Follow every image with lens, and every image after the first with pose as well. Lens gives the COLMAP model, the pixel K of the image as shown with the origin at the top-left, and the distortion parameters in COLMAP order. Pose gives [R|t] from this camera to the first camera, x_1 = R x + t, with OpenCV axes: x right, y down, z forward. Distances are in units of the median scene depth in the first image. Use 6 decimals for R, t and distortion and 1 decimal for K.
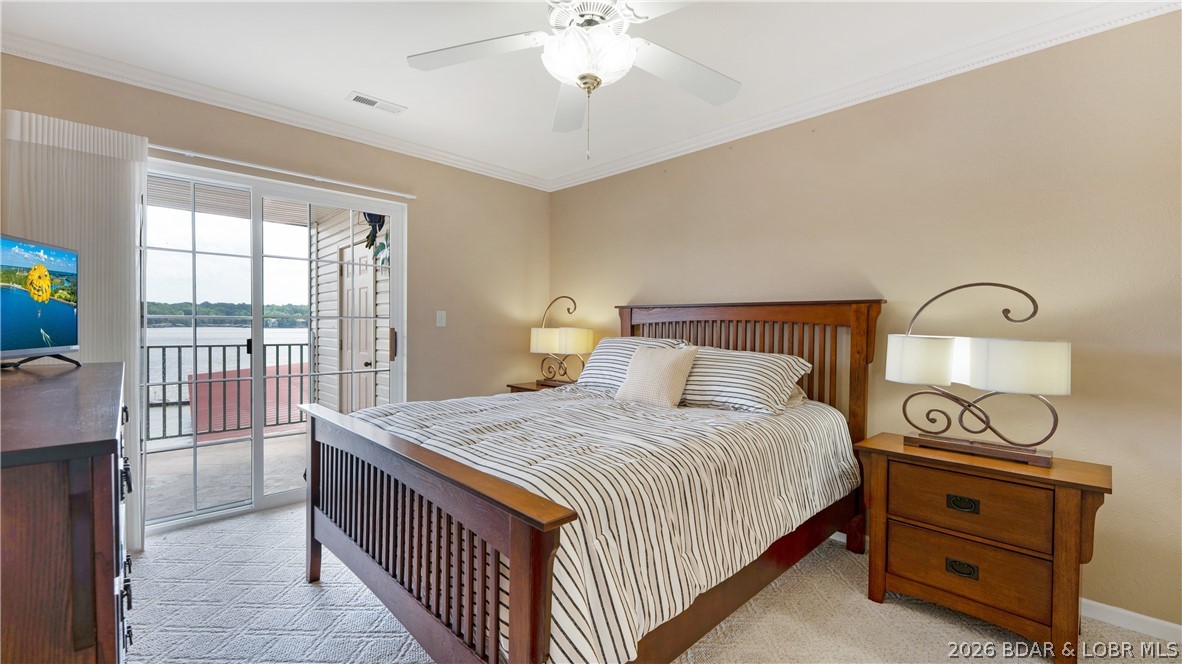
lens RADIAL K [[481.6, 0, 587.7], [0, 481.6, 334.9], [0, 0, 1]] dist [-0.000028, 0.000052]
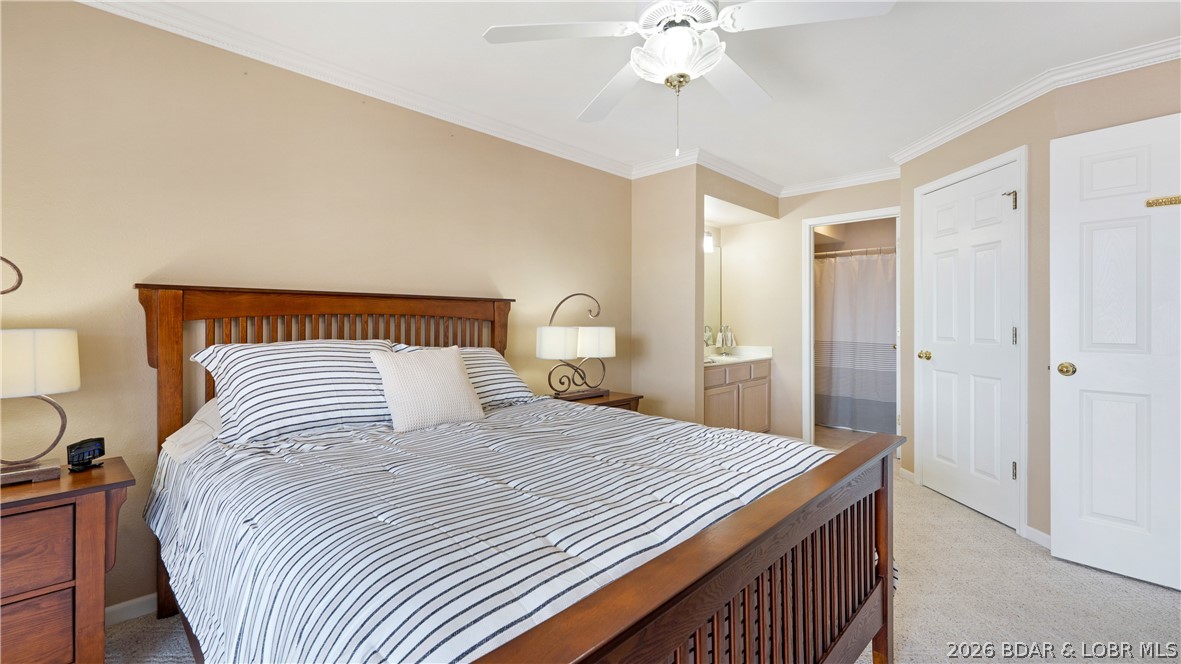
lens RADIAL K [[505.4, 0, 590.5], [0, 505.4, 332.0], [0, 0, 1]] dist [0.044776, 0.000047]
pose [[-0.037676, -0.031975, 0.998778, -0.747615], [0.024481, 0.999158, 0.032911, -0.026414], [-0.998990, 0.025691, -0.036862, 0.858919]]
